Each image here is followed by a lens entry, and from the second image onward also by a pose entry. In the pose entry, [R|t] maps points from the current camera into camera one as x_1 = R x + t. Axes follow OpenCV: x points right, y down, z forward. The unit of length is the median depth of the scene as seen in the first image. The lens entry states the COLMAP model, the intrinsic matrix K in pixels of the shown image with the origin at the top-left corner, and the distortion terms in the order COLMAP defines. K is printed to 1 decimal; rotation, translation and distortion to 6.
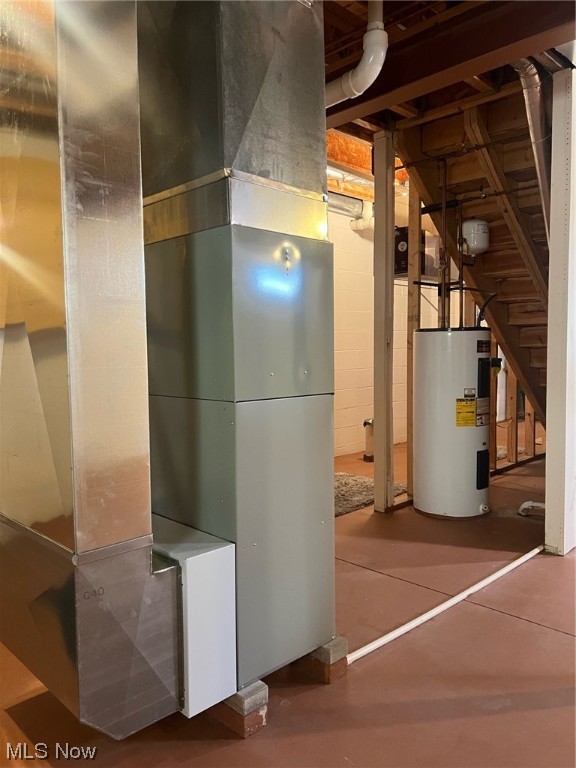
lens RADIAL K [[574.3, 0, 292.3], [0, 574.3, 390.2], [0, 0, 1]] dist [0.075517, -0.094407]
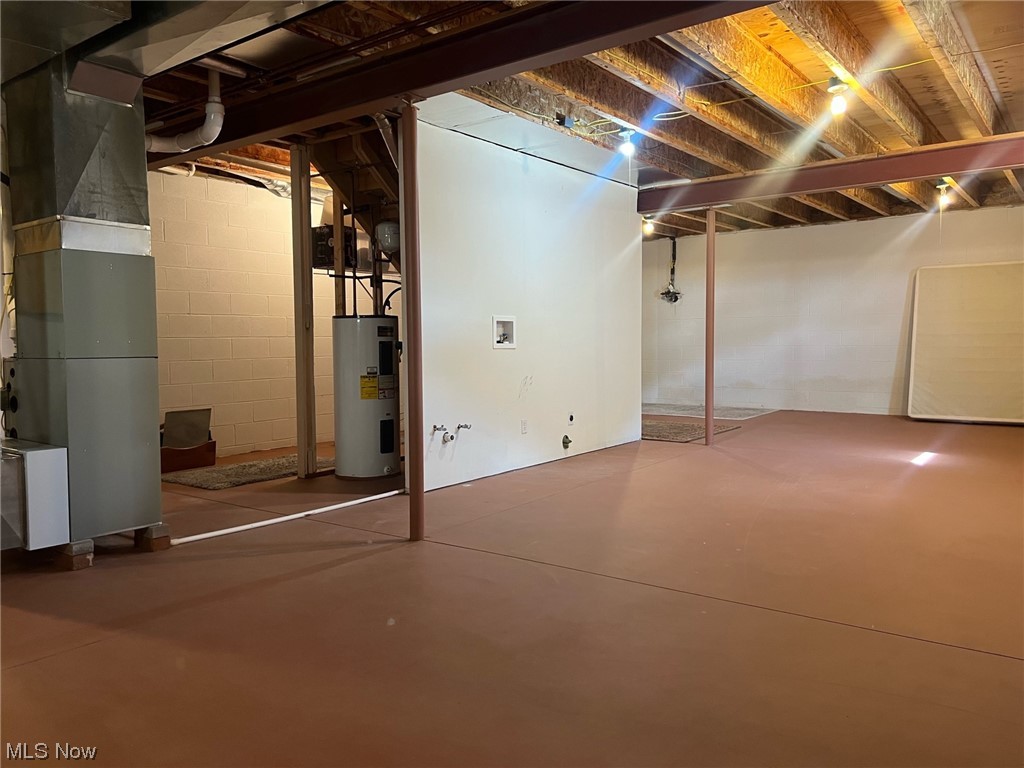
lens RADIAL K [[765.7, 0, 512.0], [0, 765.7, 384.0], [0, 0, 1]] dist [0.075517, -0.094407]
pose [[0.989726, -0.008122, 0.142745, 0.366214], [0.010794, 0.999781, -0.017955, 0.062773], [-0.142568, 0.019312, 0.989597, -0.584910]]
